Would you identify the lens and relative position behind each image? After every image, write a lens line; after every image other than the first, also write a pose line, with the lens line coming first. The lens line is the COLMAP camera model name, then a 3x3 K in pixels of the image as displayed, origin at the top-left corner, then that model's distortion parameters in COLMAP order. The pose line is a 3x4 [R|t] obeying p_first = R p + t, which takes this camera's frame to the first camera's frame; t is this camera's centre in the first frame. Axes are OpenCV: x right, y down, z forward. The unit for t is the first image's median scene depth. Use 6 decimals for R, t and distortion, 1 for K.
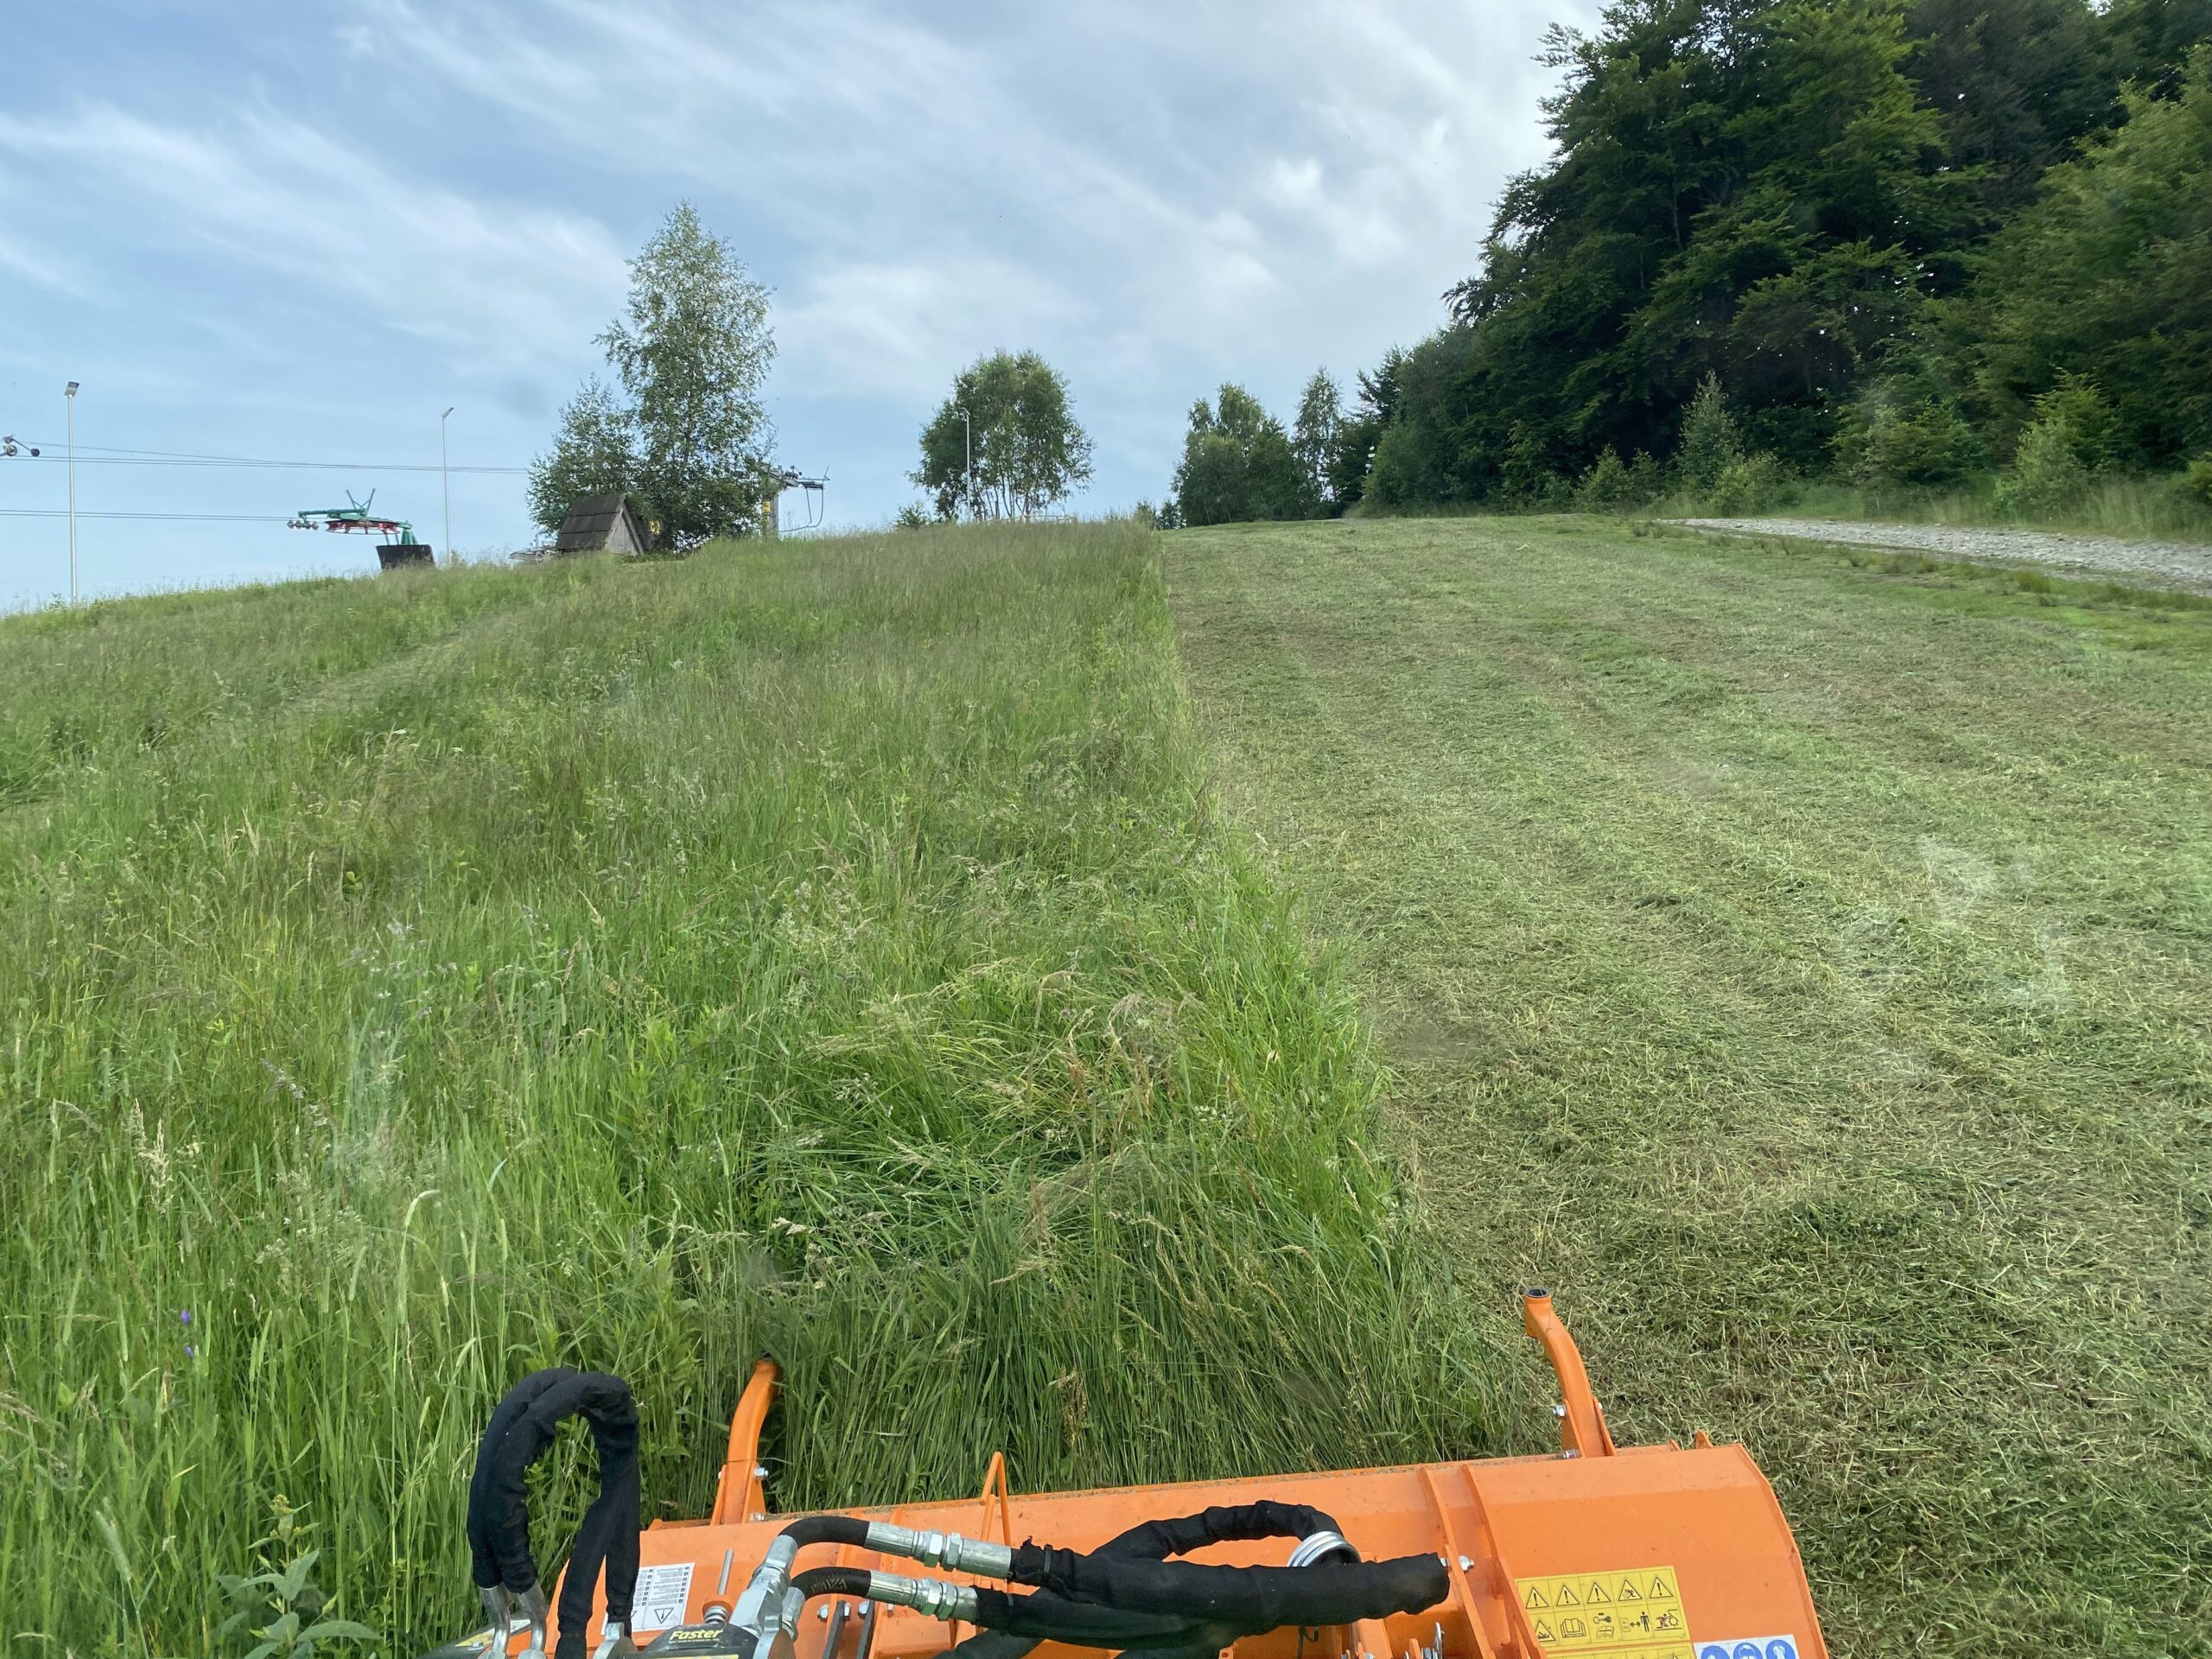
lens RADIAL K [[1672.8, 0, 1119.2], [0, 1672.8, 828.2], [0, 0, 1]] dist [0.056108, -0.061757]
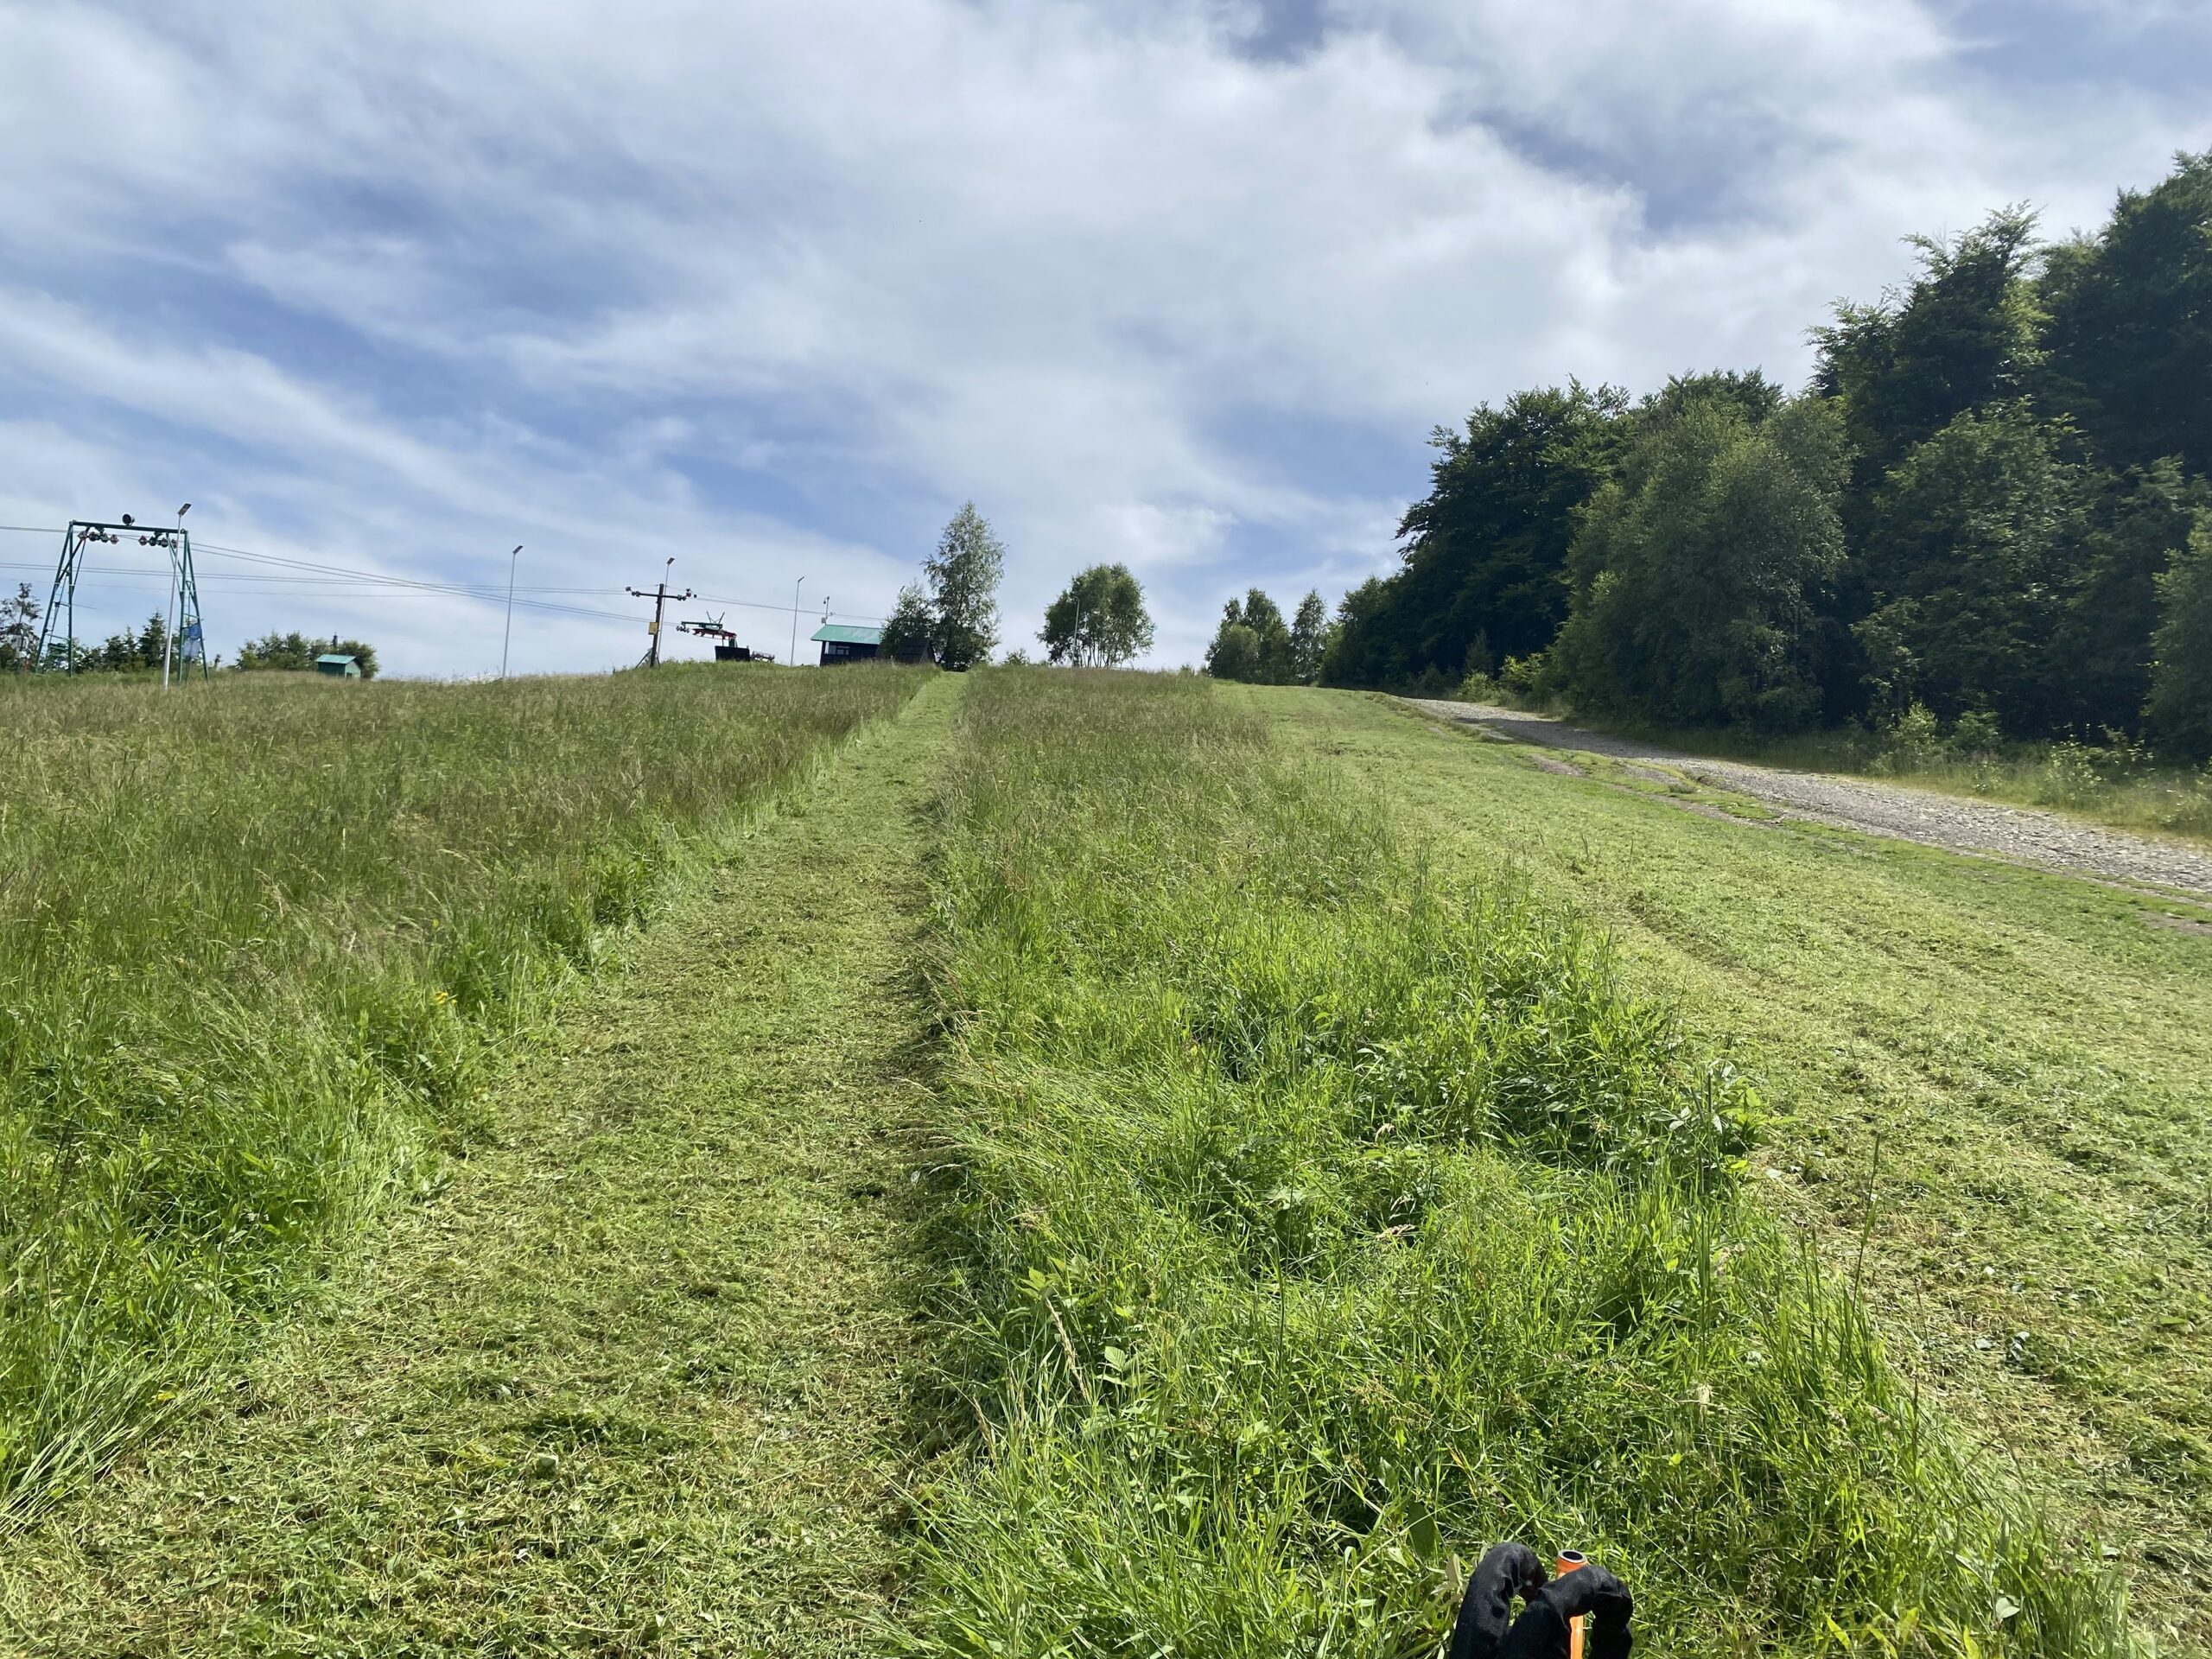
lens RADIAL K [[1678.3, 0, 1098.2], [0, 1678.3, 806.4], [0, 0, 1]] dist [0.059433, -0.083493]
pose [[0.994103, 0.102630, -0.035027, 0.003962], [-0.105723, 0.989107, -0.102425, 0.103496], [0.024133, 0.105524, 0.994124, -0.538776]]
